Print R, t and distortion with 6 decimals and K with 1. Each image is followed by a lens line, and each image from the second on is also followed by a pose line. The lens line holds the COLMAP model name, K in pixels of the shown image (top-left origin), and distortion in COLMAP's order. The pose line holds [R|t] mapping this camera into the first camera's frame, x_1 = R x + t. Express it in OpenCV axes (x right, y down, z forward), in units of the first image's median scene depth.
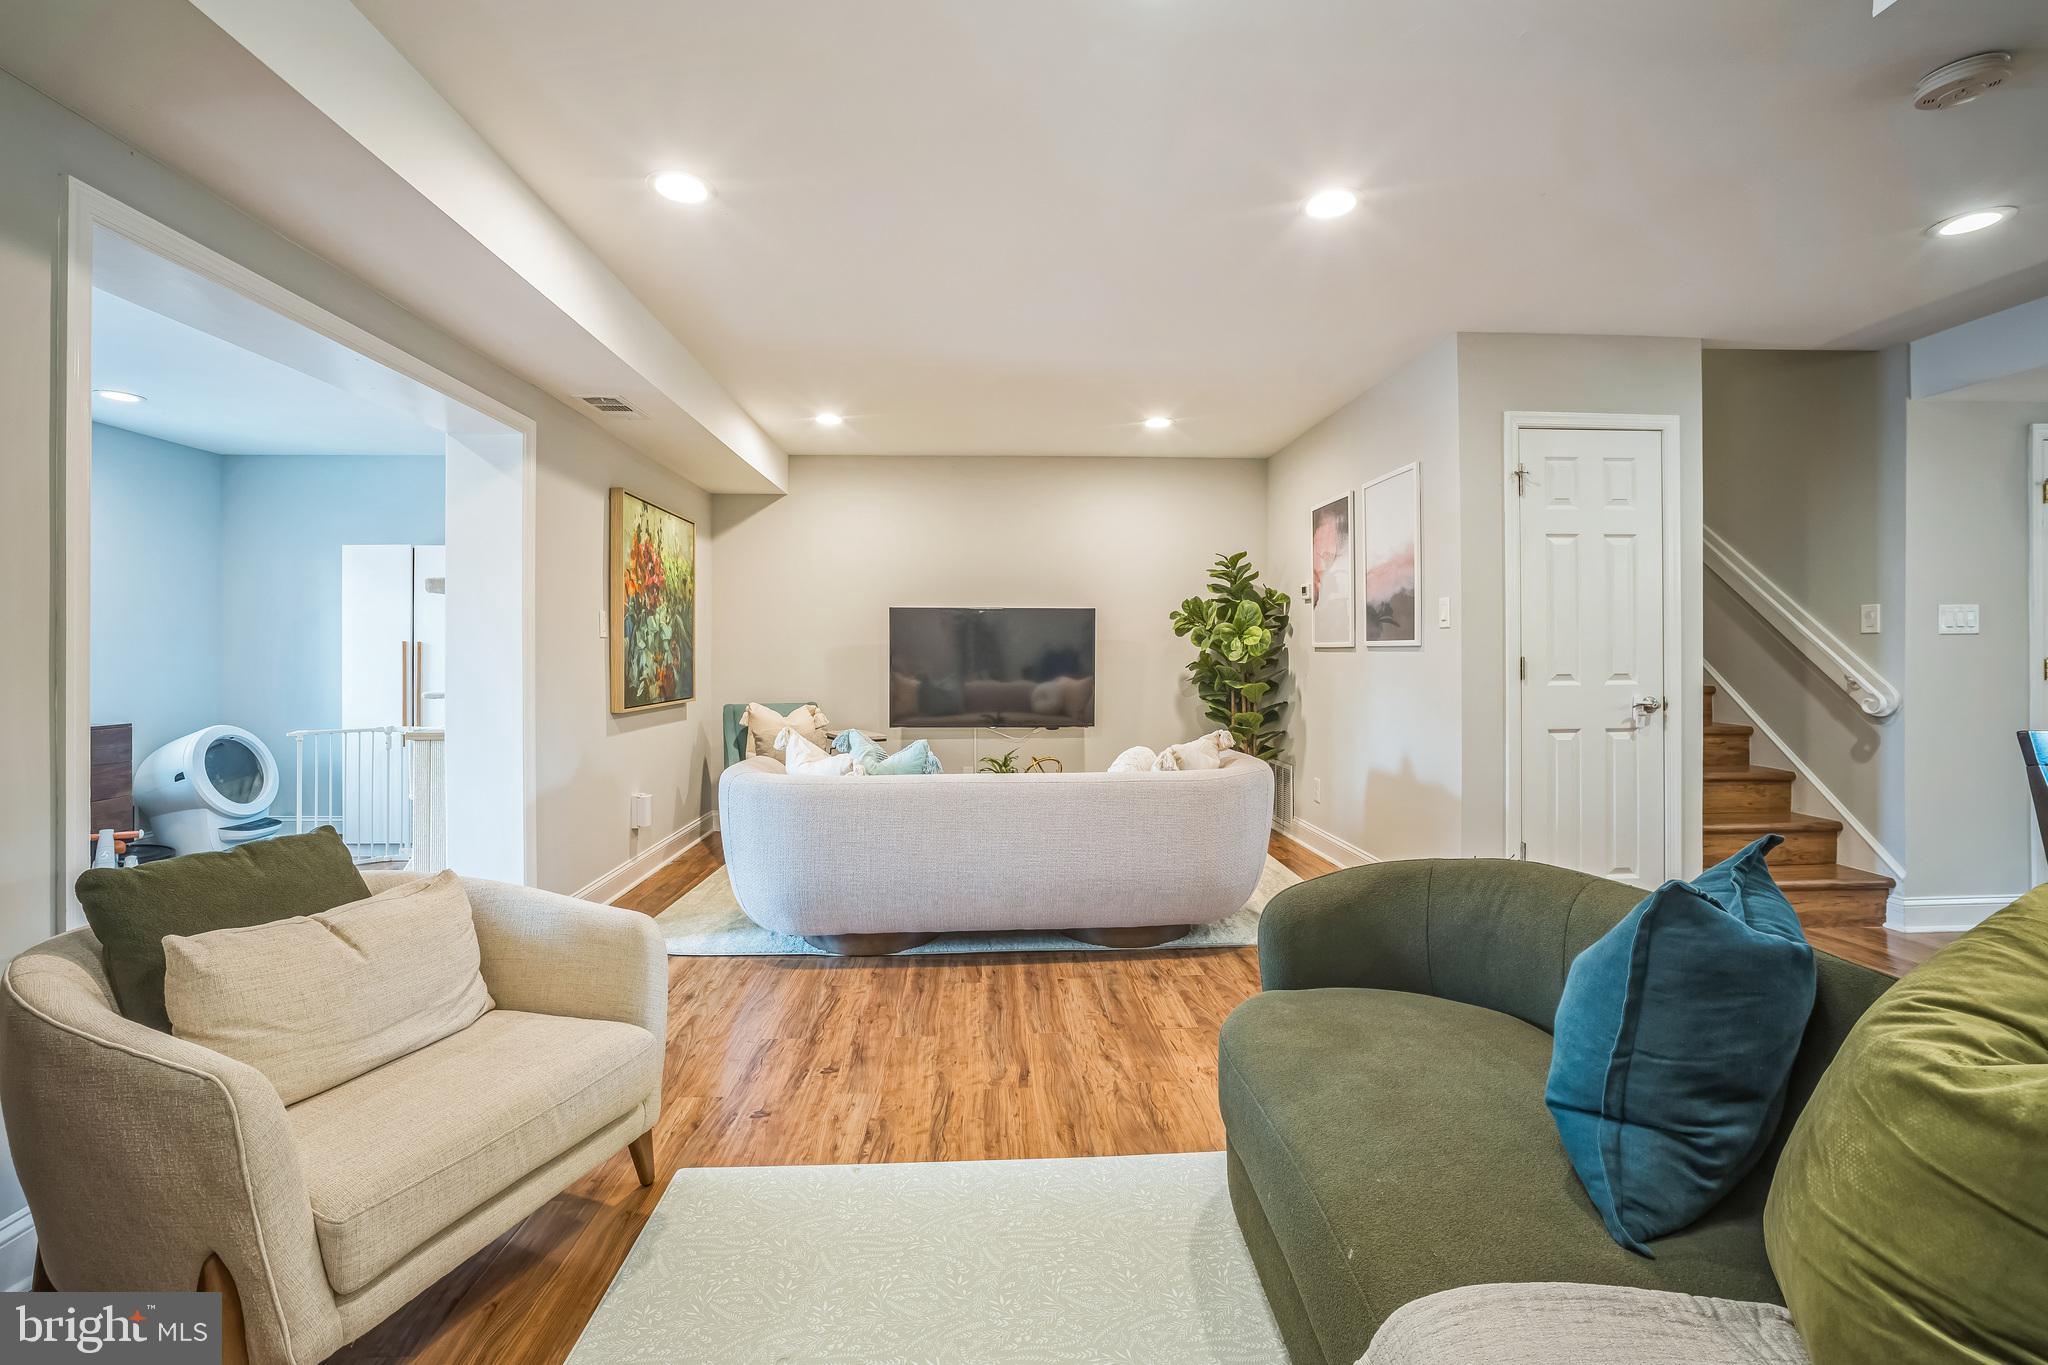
lens RADIAL K [[885.2, 0, 1037.7], [0, 885.2, 655.7], [0, 0, 1]] dist [-0.038685, 0.013959]
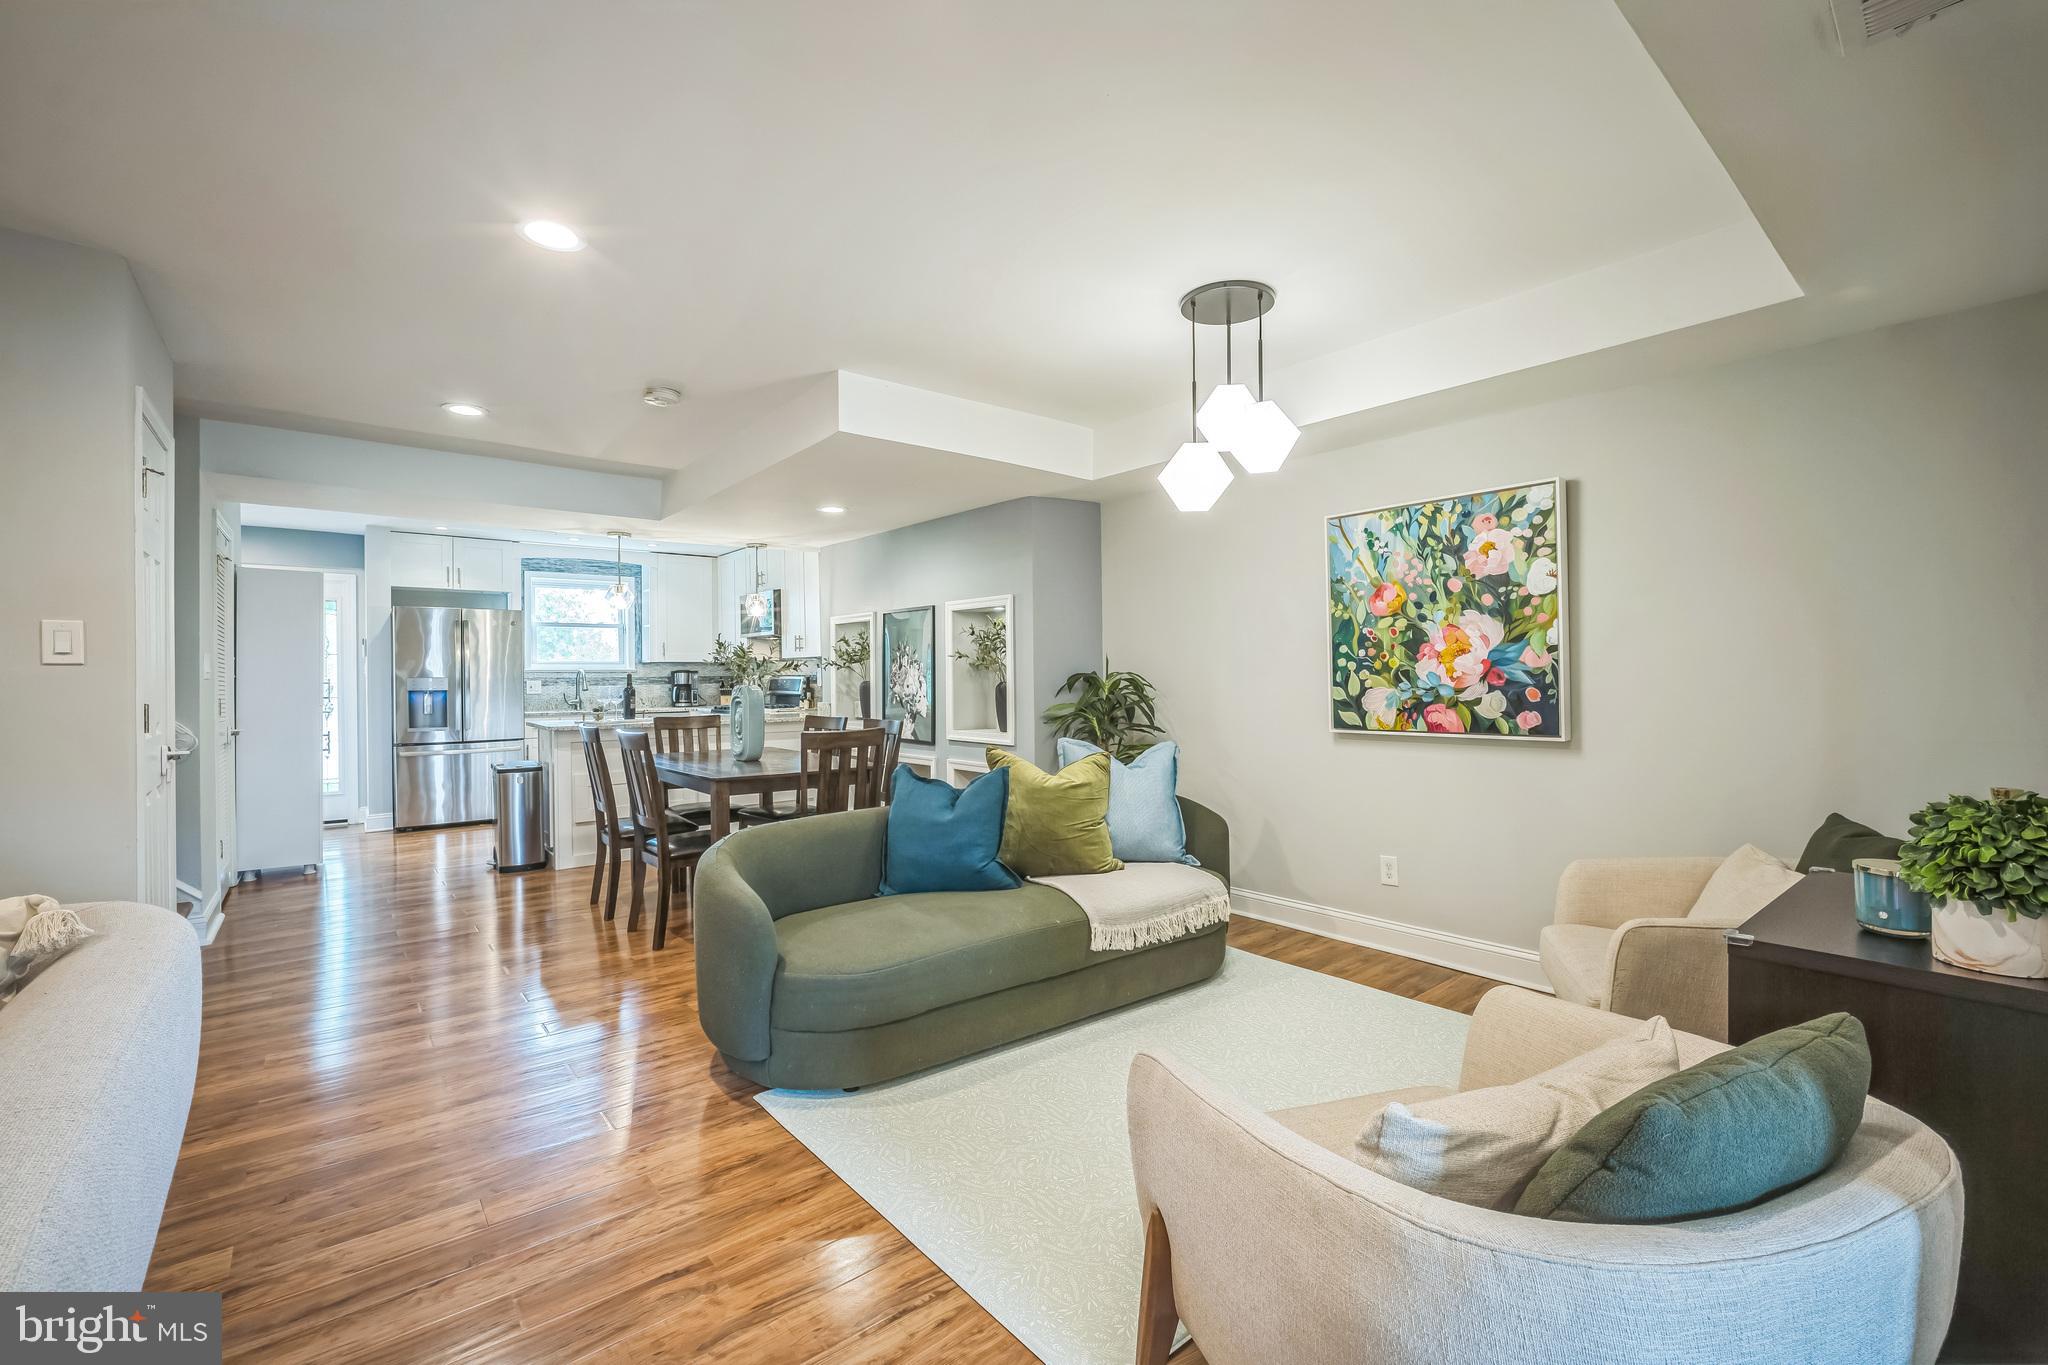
lens RADIAL K [[870.0, 0, 1032.0], [0, 870.0, 683.9], [0, 0, 1]] dist [-0.037816, 0.012134]
pose [[-0.597798, 0.003872, 0.801637, -0.602176], [0.009997, 0.999947, 0.002626, -0.012174], [-0.801584, 0.009584, -0.597805, 0.928026]]
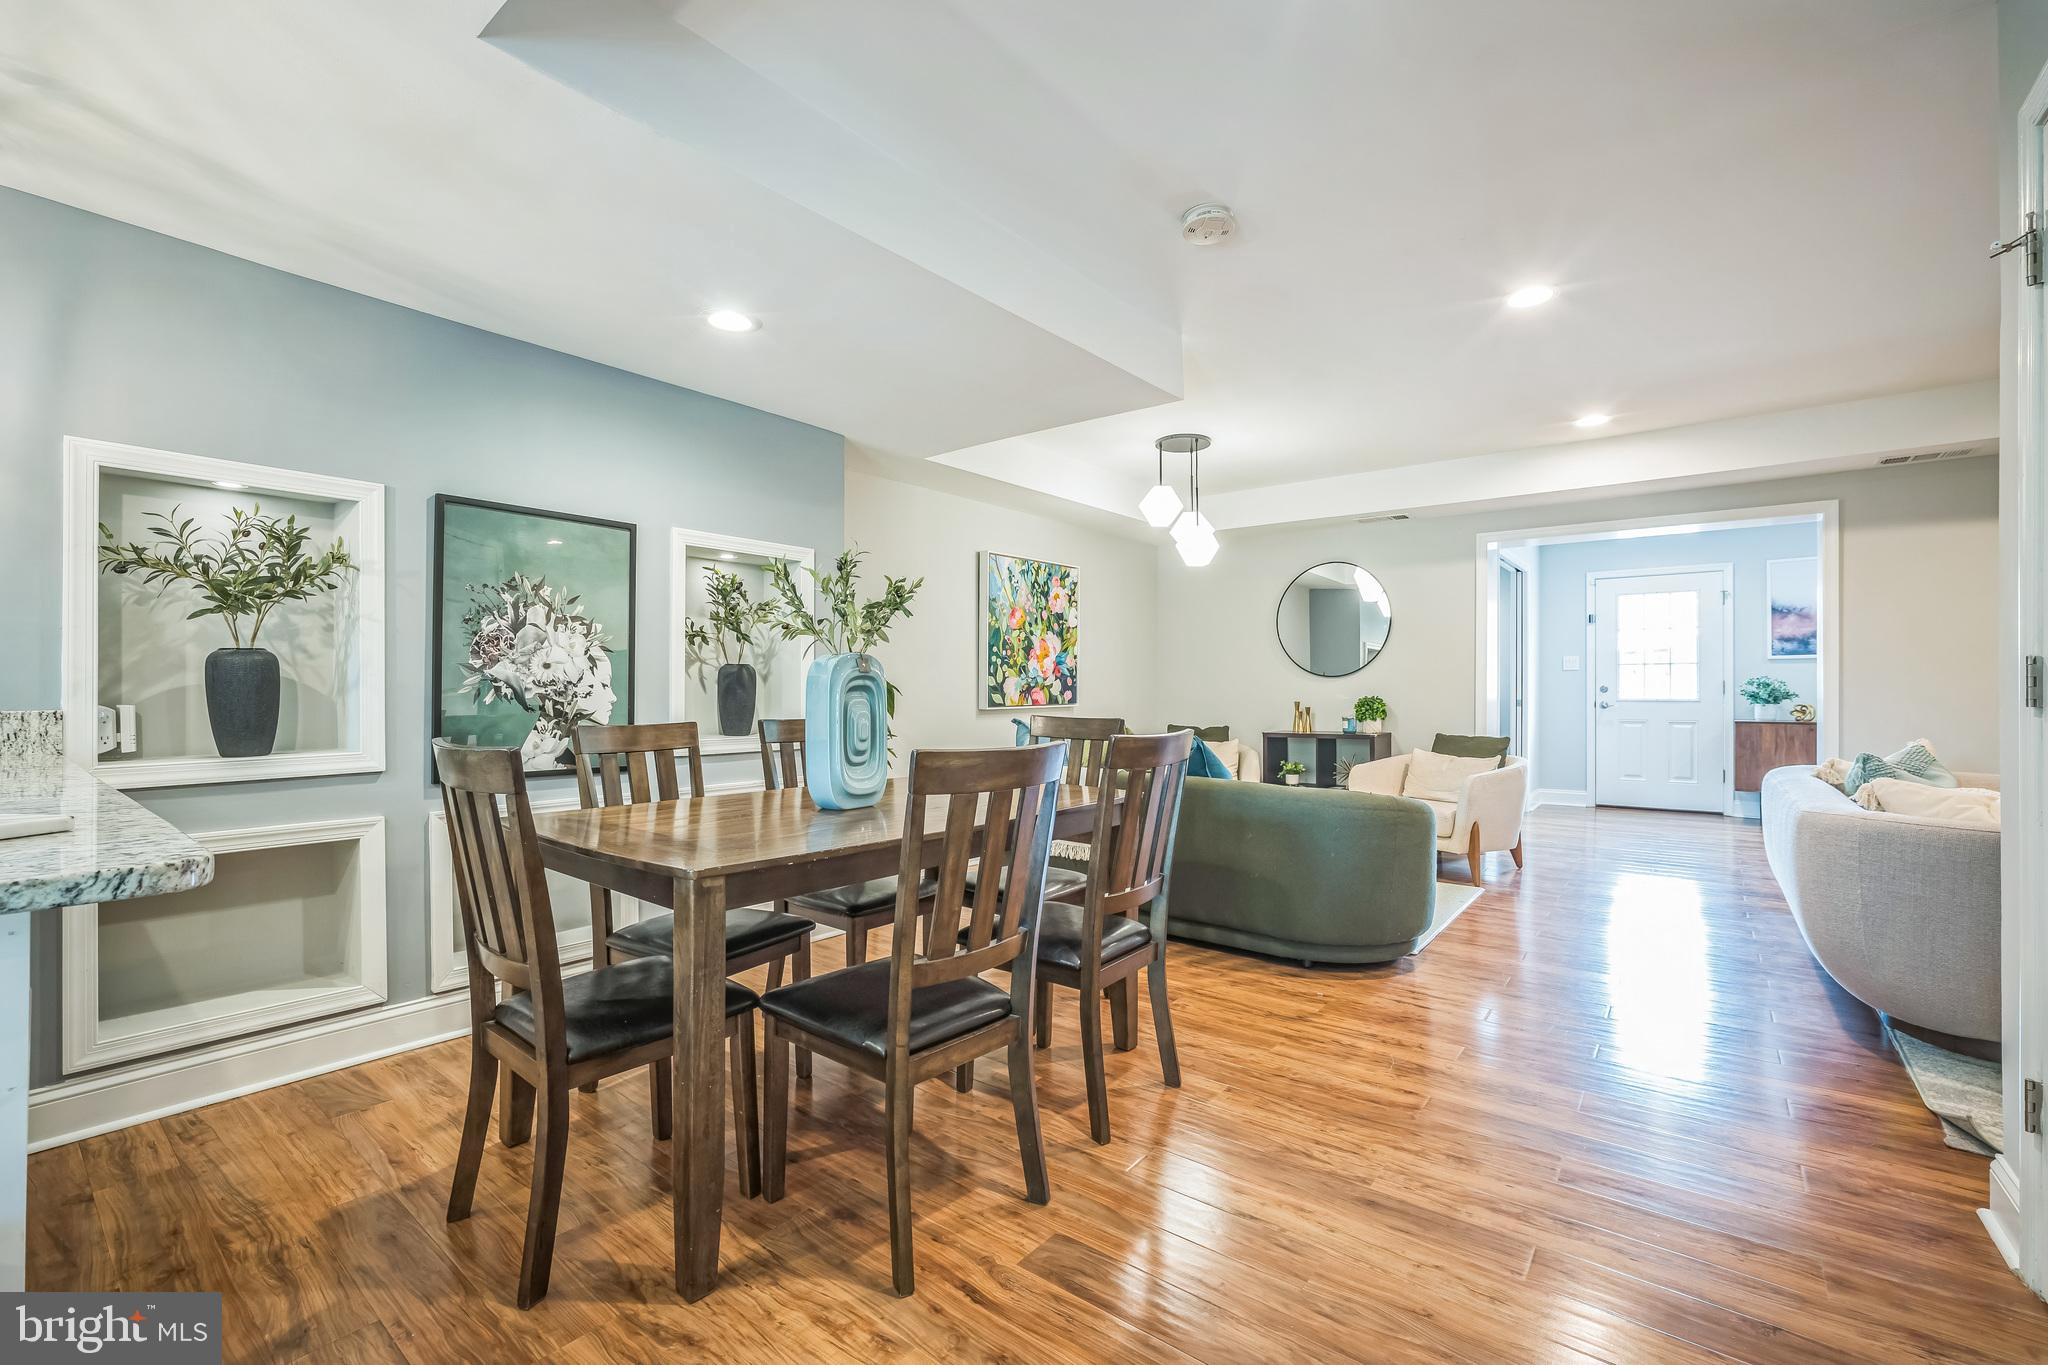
lens RADIAL K [[870.0, 0, 1032.0], [0, 870.0, 683.9], [0, 0, 1]] dist [-0.037816, 0.012134]
pose [[-0.662959, -0.000582, -0.748655, 1.376932], [-0.003282, 0.999992, 0.002129, 0.011014], [0.748648, 0.003868, -0.662956, 1.034534]]
